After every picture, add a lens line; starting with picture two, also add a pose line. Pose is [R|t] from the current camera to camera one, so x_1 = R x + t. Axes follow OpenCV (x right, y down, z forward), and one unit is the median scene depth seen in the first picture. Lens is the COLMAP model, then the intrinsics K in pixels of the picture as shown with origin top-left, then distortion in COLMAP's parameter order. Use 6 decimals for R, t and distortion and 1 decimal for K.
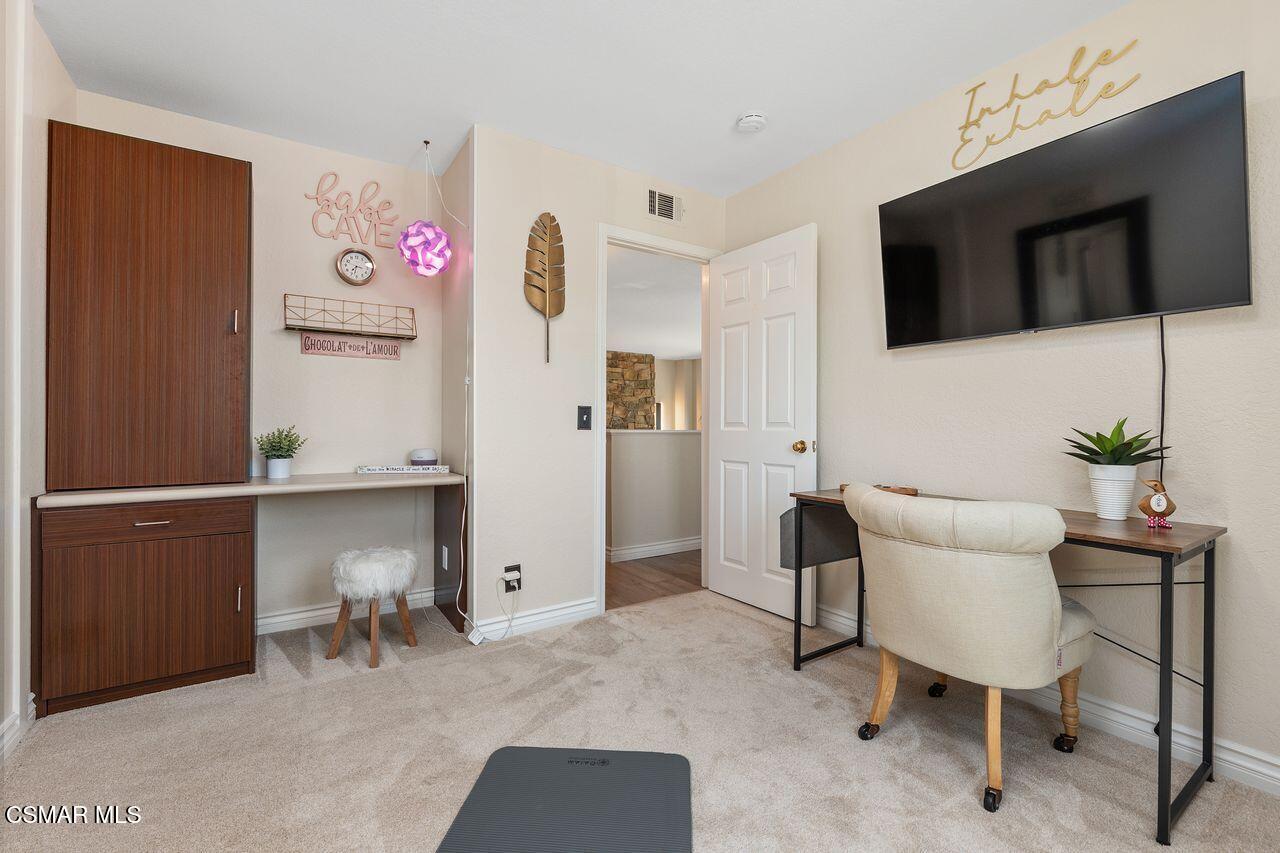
lens RADIAL K [[546.3, 0, 638.6], [0, 546.3, 424.6], [0, 0, 1]] dist [-0.000381, -0.000004]
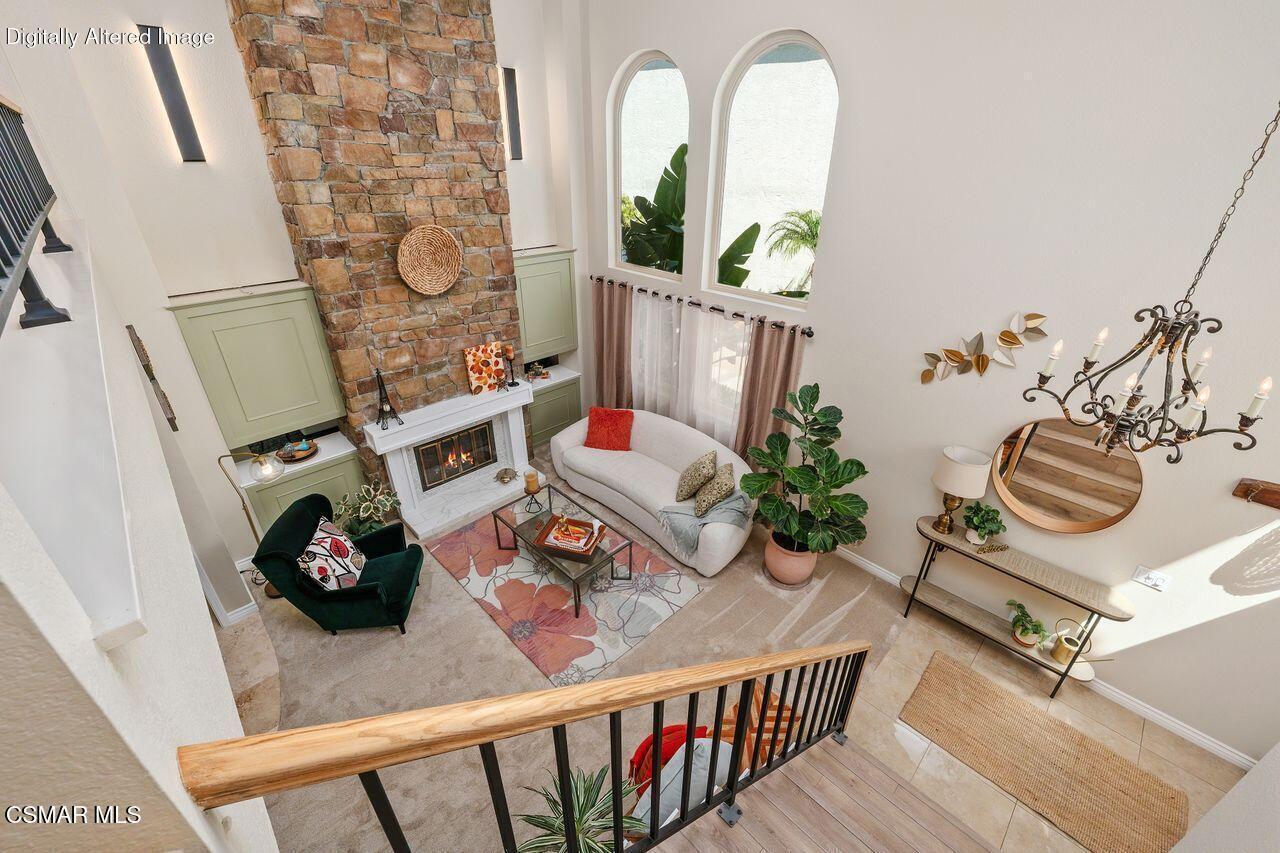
lens RADIAL K [[523.0, 0, 640.8], [0, 523.0, 427.4], [0, 0, 1]] dist [-0.014311, 0.001540]
pose [[0.983748, -0.076422, 0.162478, 0.054388], [-0.008627, 0.883737, 0.467904, 0.025516], [-0.179346, -0.461701, 0.868716, 0.489801]]
